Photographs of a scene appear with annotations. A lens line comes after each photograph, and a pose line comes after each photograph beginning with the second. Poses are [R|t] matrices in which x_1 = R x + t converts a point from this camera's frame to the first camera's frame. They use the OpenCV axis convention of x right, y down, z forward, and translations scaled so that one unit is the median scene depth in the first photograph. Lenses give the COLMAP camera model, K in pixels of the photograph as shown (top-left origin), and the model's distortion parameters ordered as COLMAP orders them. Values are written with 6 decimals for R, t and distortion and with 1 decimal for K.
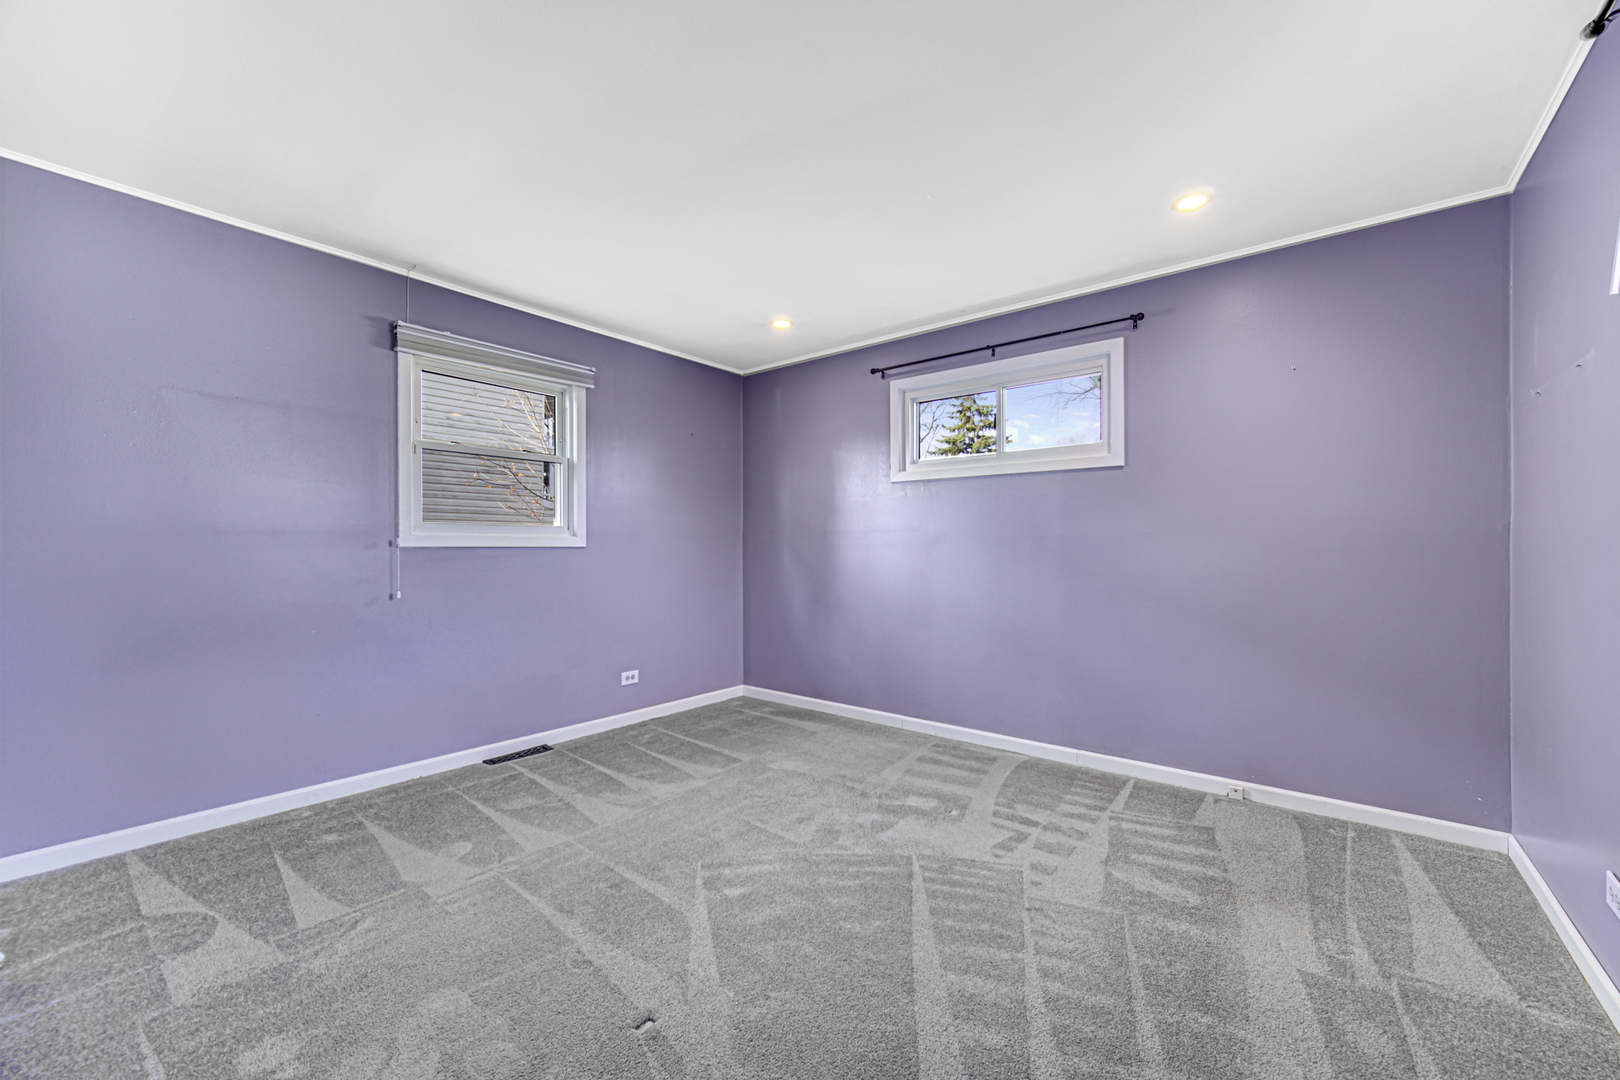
lens RADIAL K [[649.8, 0, 811.2], [0, 649.8, 553.5], [0, 0, 1]] dist [-0.001080, 0.000131]
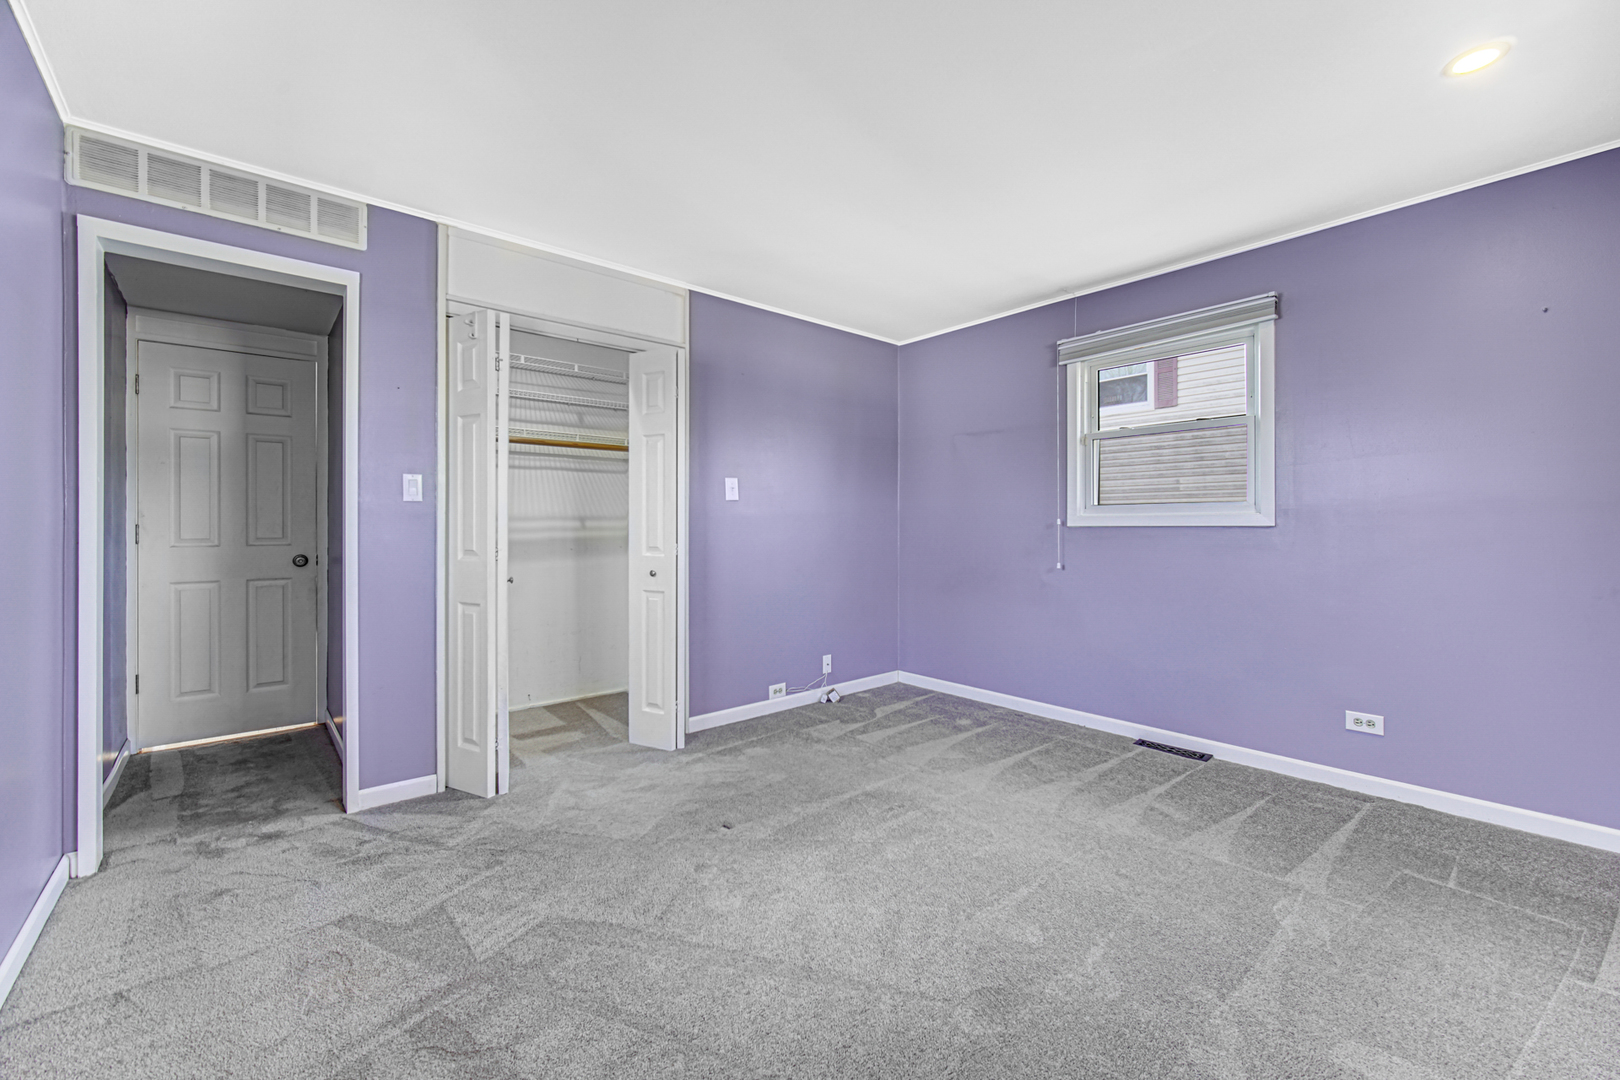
lens RADIAL K [[637.3, 0, 814.4], [0, 637.3, 531.3], [0, 0, 1]] dist [-0.002101, -0.000202]
pose [[-0.173900, 0.003620, -0.984757, 0.584166], [-0.011978, 0.999911, 0.005791, -0.001634], [0.984690, 0.012802, -0.173842, 0.711879]]
